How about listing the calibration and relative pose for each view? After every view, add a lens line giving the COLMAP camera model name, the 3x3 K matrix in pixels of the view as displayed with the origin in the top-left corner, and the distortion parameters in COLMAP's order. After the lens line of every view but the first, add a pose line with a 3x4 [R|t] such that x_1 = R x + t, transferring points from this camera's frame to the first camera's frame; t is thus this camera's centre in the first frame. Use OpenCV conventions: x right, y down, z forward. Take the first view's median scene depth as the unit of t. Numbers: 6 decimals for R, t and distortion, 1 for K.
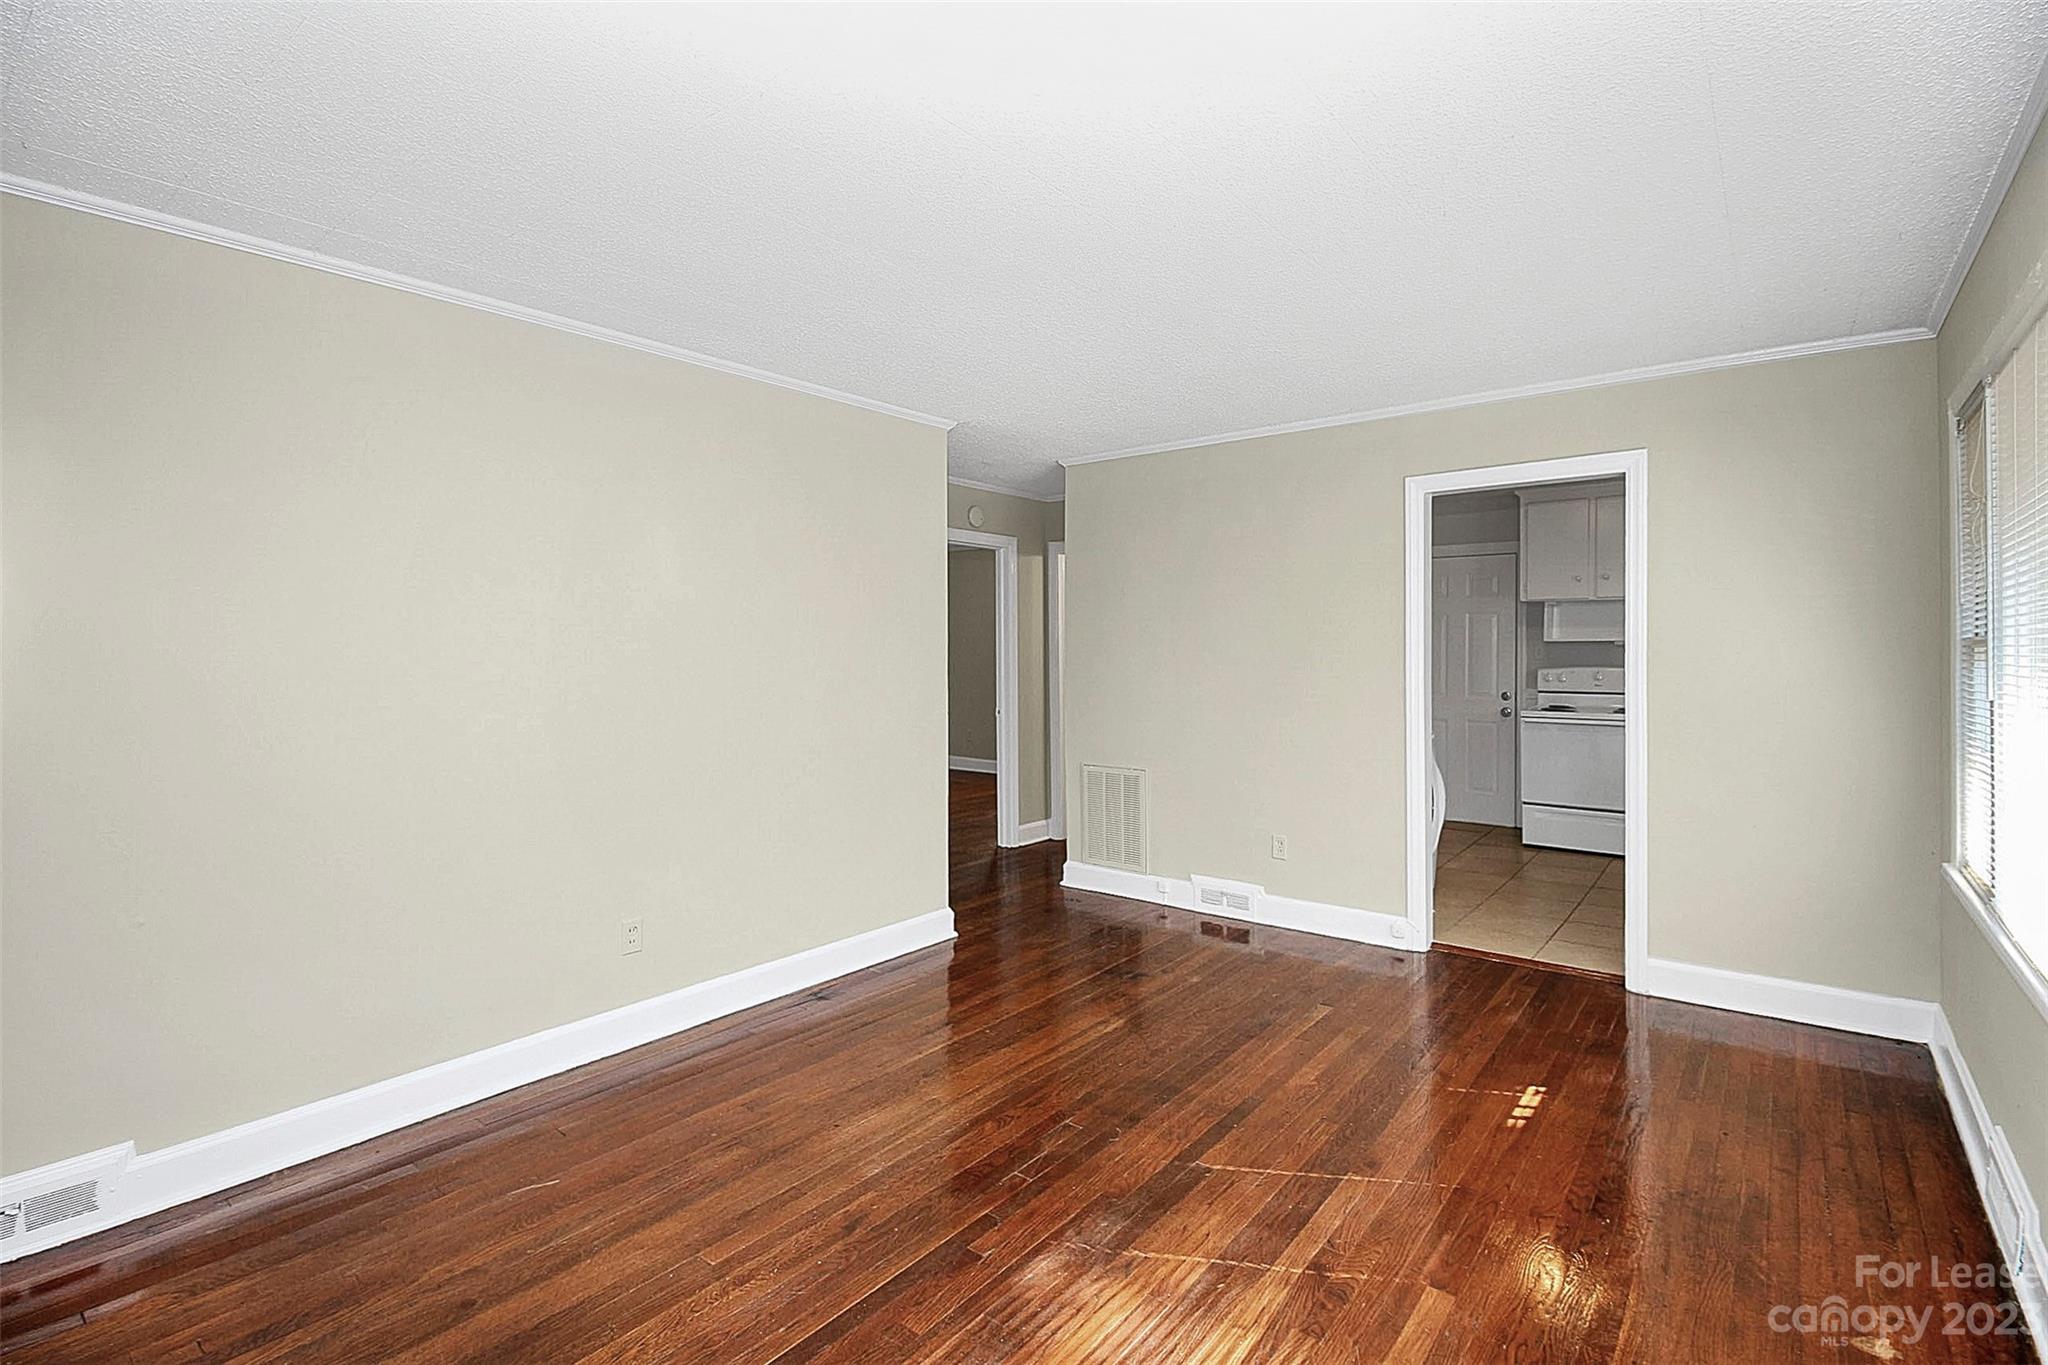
lens RADIAL K [[948.4, 0, 1016.5], [0, 948.4, 648.7], [0, 0, 1]] dist [-0.000224, -0.000801]
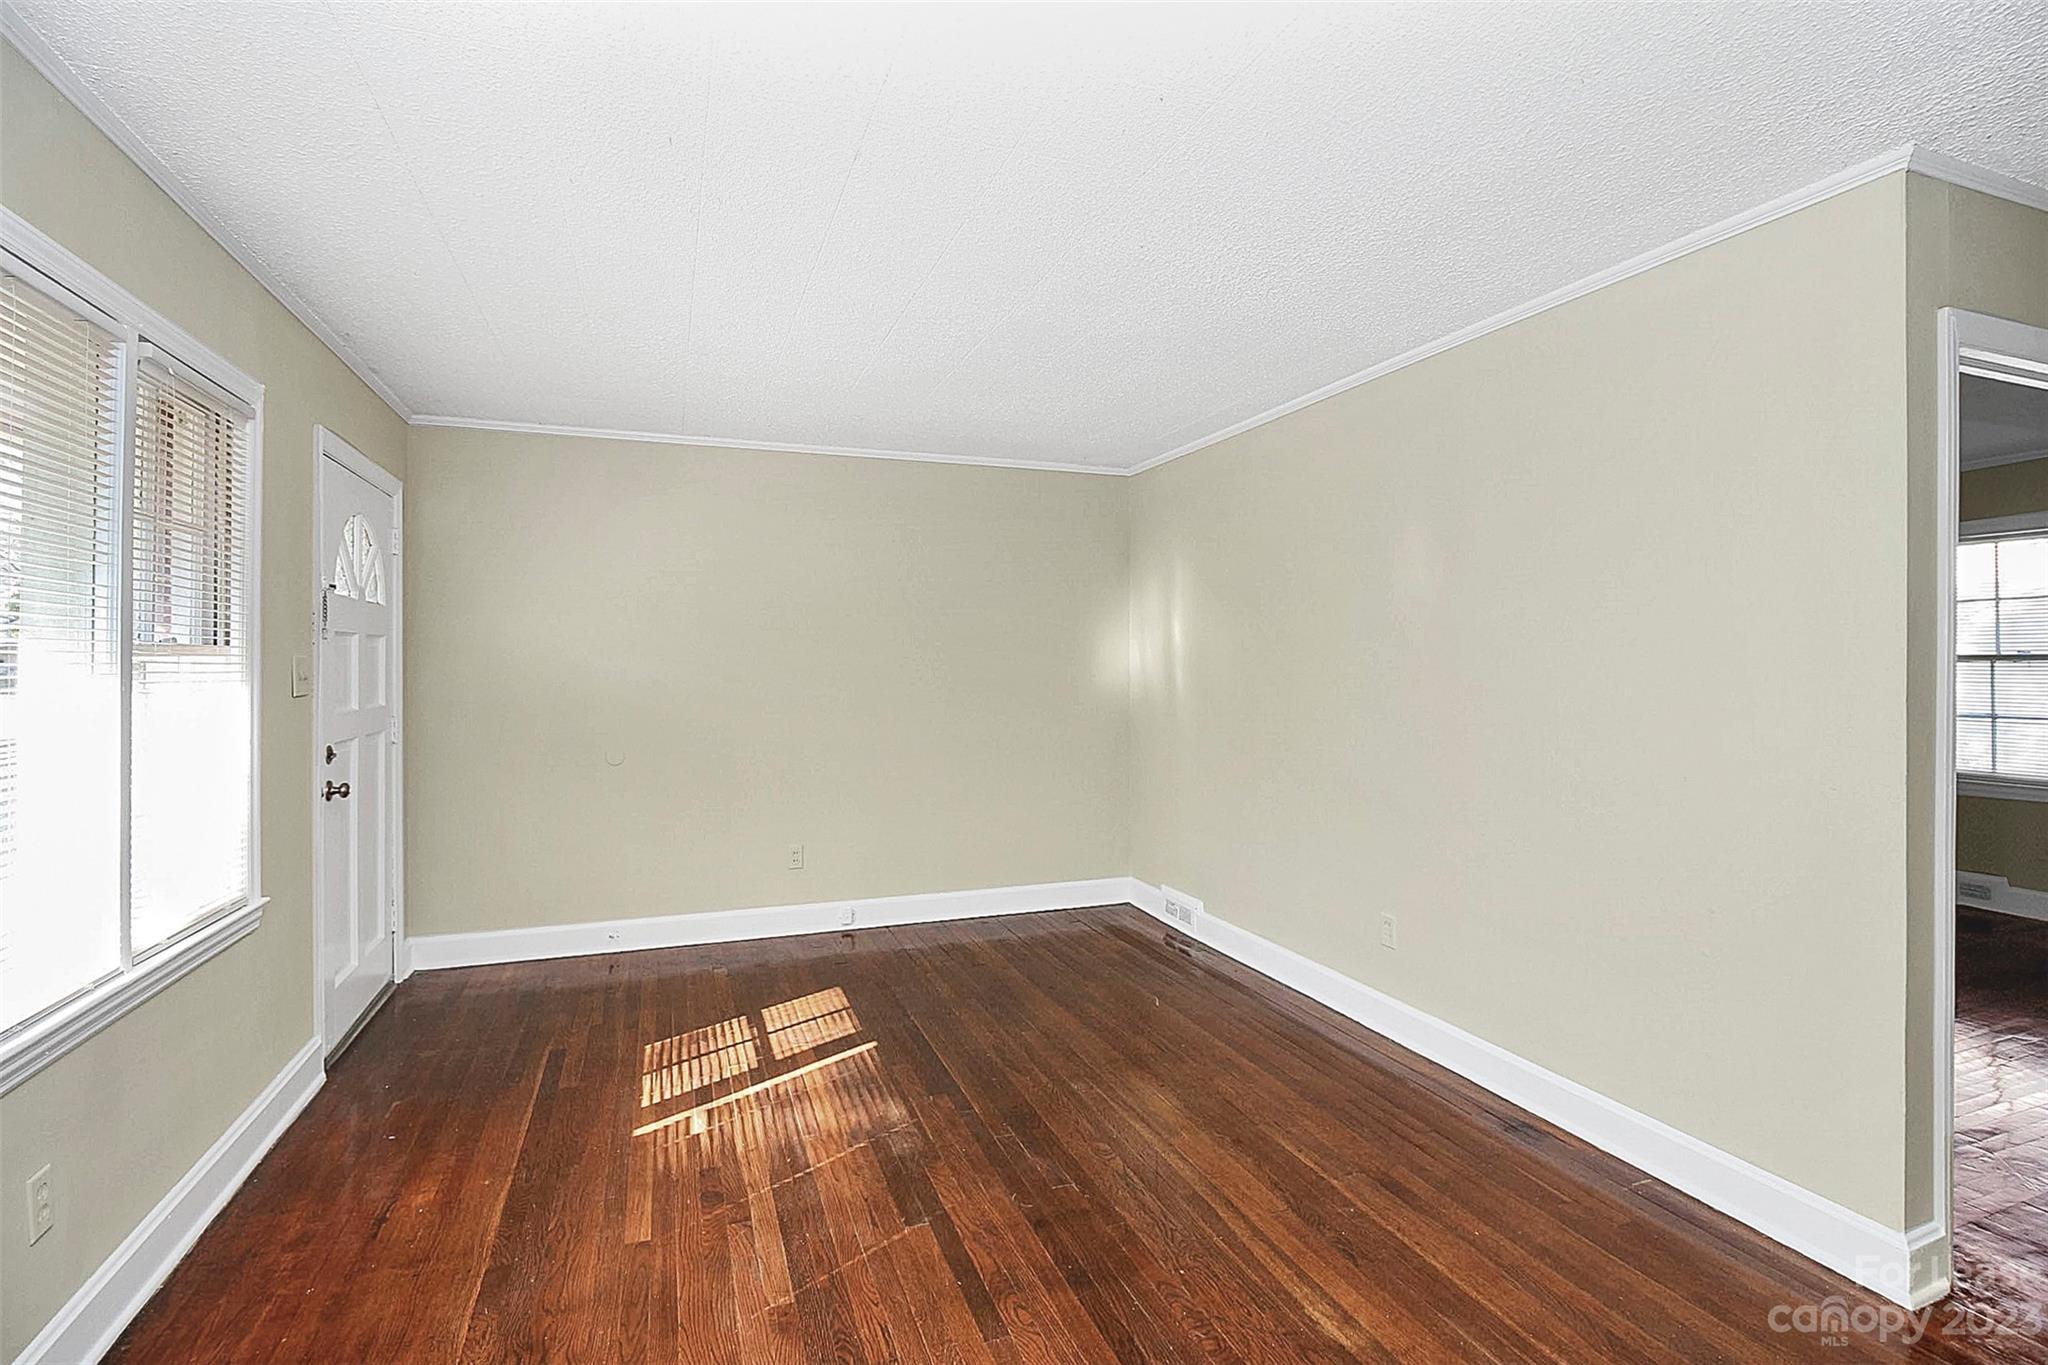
lens RADIAL K [[960.1, 0, 1023.7], [0, 960.1, 655.3], [0, 0, 1]] dist [0.003177, -0.011231]
pose [[-0.507992, -0.006600, -0.861337, 0.725103], [0.000989, 0.999966, -0.008246, 0.004275], [0.861361, -0.005041, -0.507968, 1.197282]]
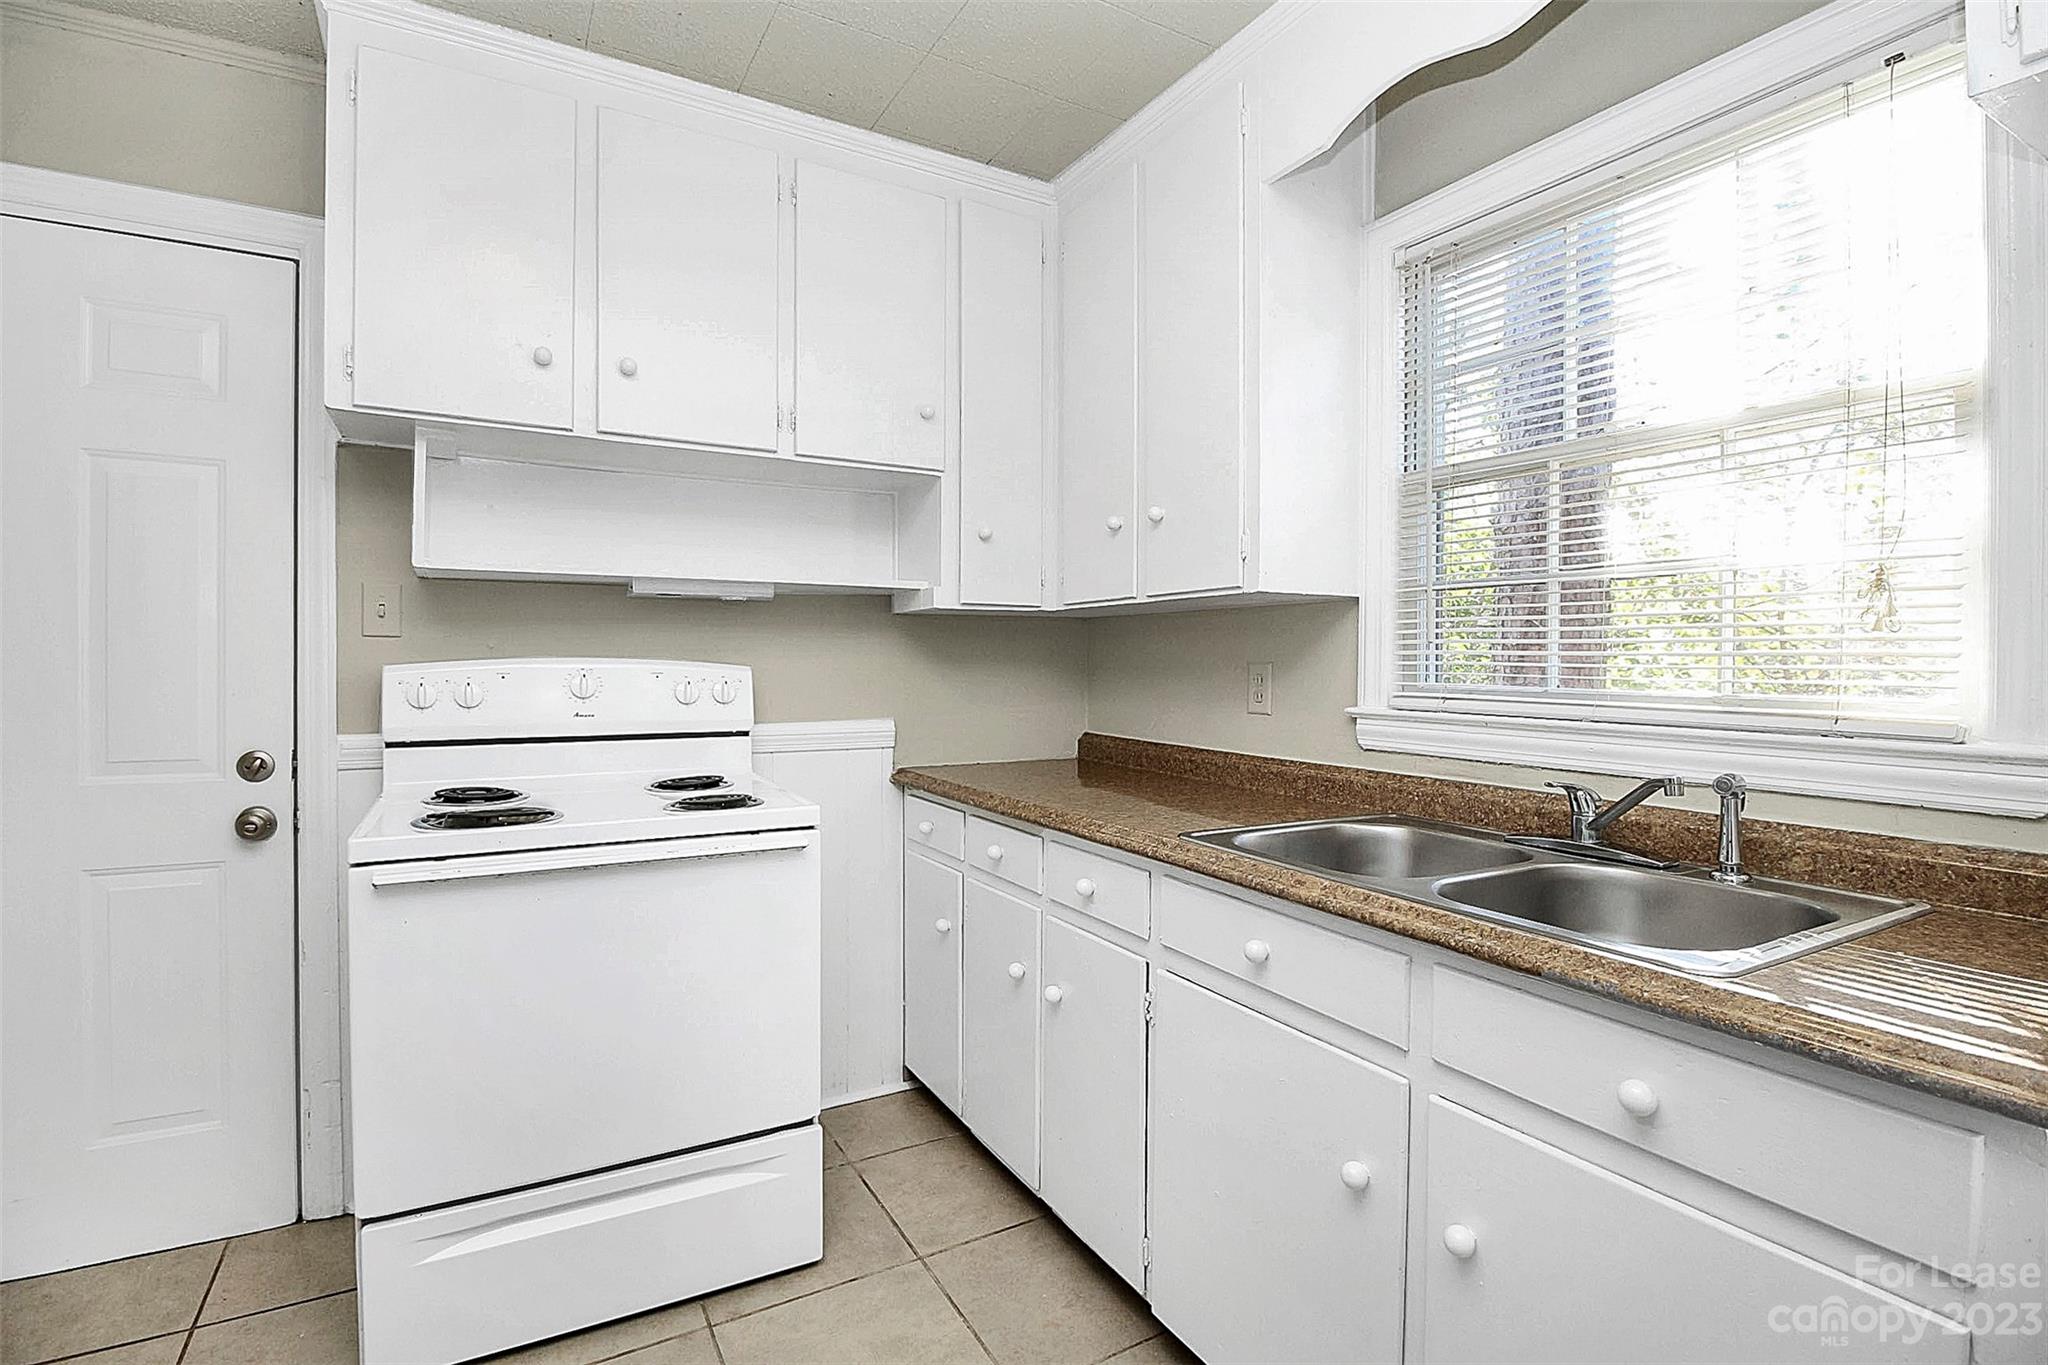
lens RADIAL K [[953.3, 0, 1018.5], [0, 953.3, 677.8], [0, 0, 1]] dist [0.001997, -0.011762]
pose [[0.368079, -0.013840, 0.929692, 0.728276], [-0.002453, 0.999871, 0.015856, 0.042672], [-0.929791, -0.008117, 0.367998, 1.477149]]
